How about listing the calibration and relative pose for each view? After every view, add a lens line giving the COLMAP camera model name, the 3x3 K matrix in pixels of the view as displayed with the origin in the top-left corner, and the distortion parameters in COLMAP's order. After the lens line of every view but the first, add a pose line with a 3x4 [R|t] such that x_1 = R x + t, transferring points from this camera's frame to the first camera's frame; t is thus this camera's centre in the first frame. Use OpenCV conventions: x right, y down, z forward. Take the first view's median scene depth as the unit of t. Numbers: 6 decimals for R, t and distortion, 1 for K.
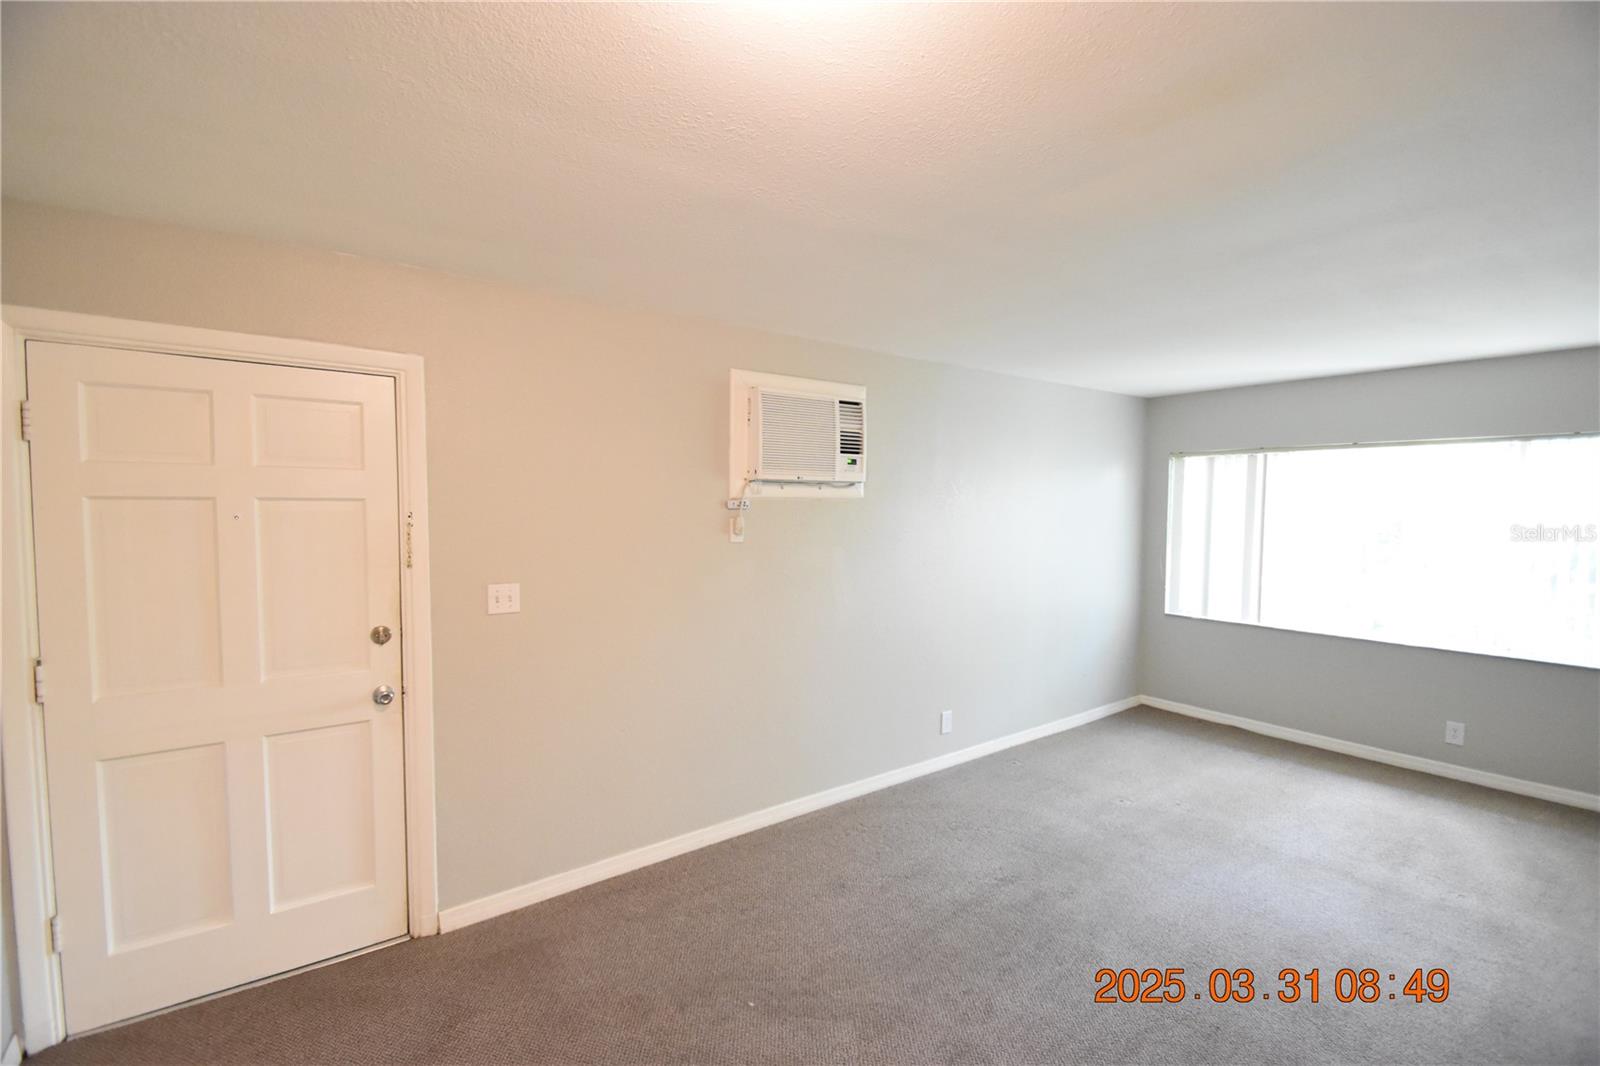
lens RADIAL K [[702.2, 0, 801.1], [0, 702.2, 537.0], [0, 0, 1]] dist [0.005205, -0.011122]
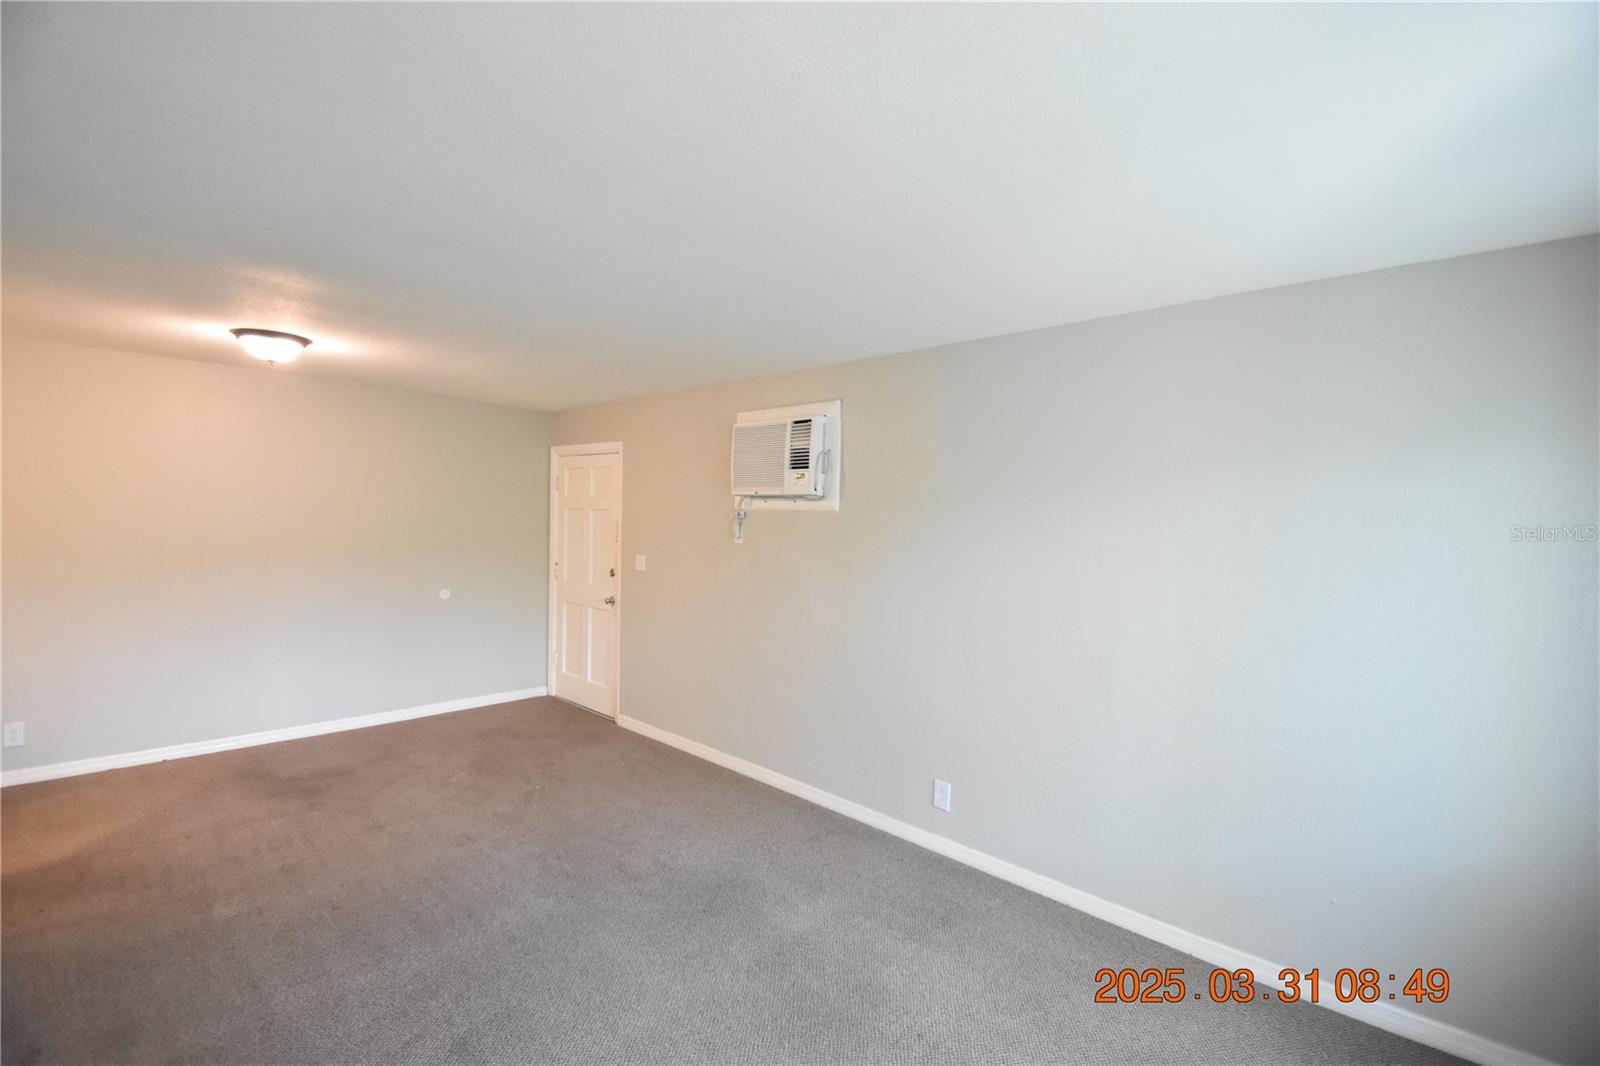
lens RADIAL K [[702.2, 0, 795.5], [0, 702.2, 539.1], [0, 0, 1]] dist [0.005205, -0.011122]
pose [[0.174388, 0.030683, -0.984199, 1.160188], [-0.072560, 0.997197, 0.018232, -0.031026], [0.982000, 0.068234, 0.176126, 0.833497]]
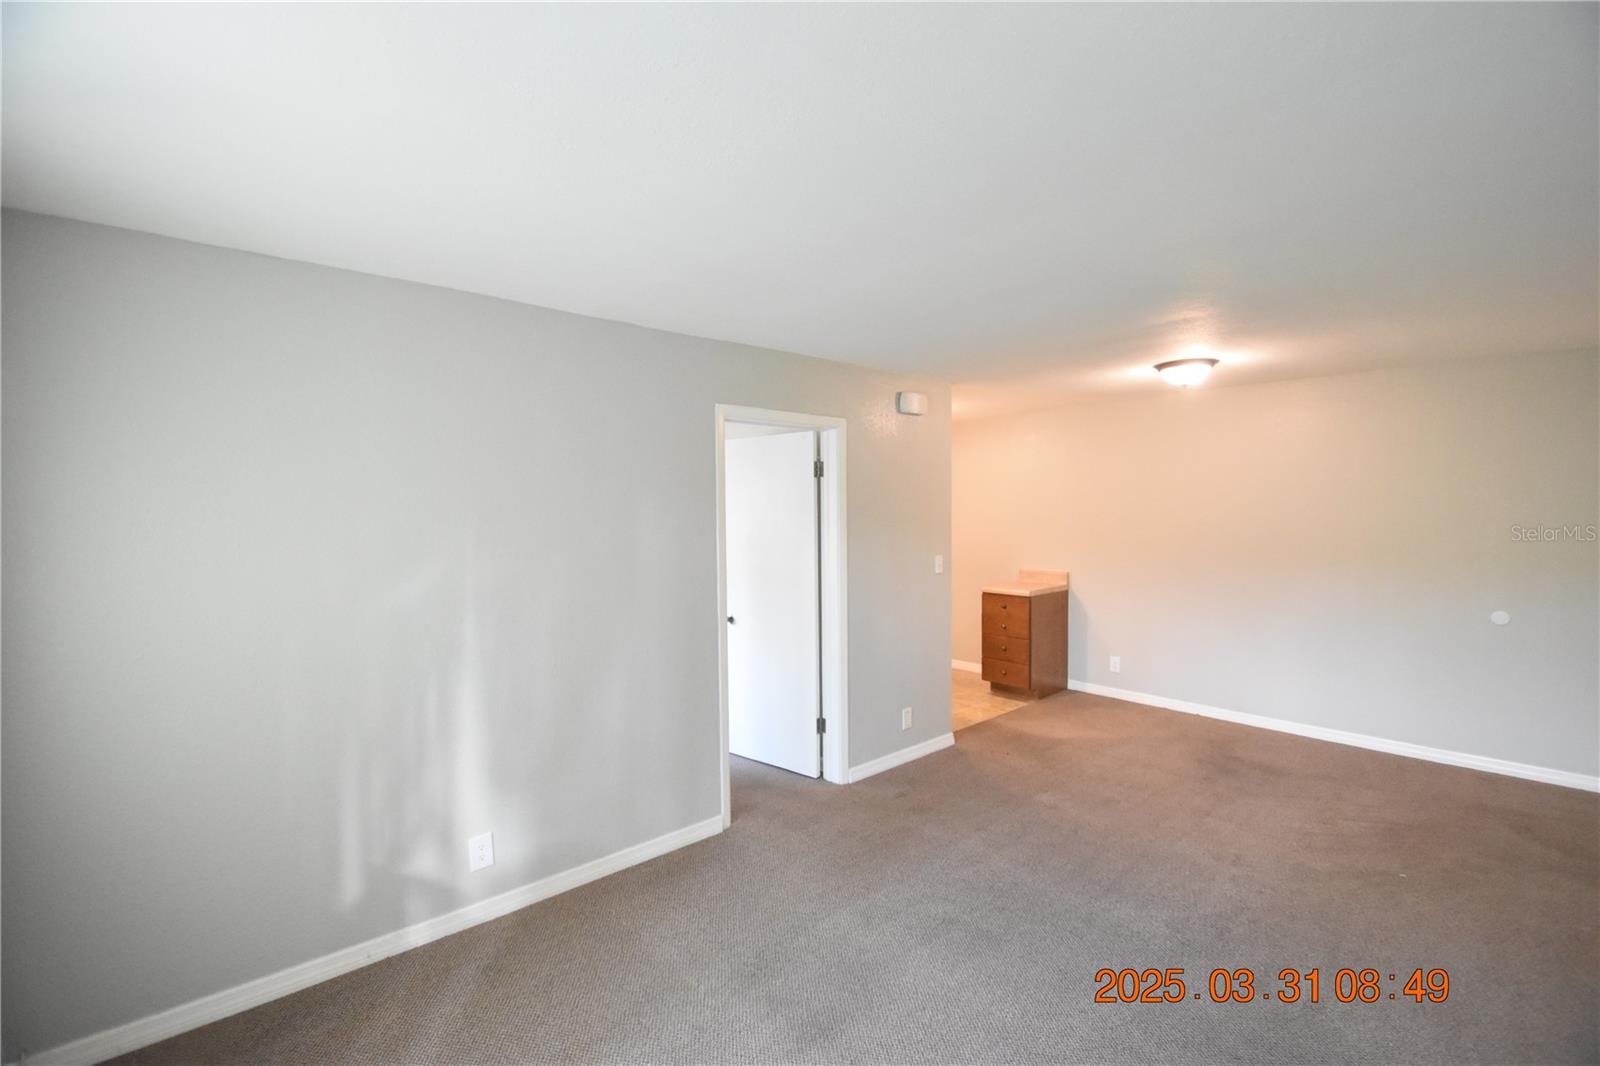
lens RADIAL K [[702.2, 0, 801.1], [0, 702.2, 540.1], [0, 0, 1]] dist [0.005205, -0.011122]
pose [[-0.996320, 0.008255, -0.085318, 0.768800], [0.000376, 0.995763, 0.091954, -0.063866], [0.085715, 0.091583, -0.992101, 1.405810]]
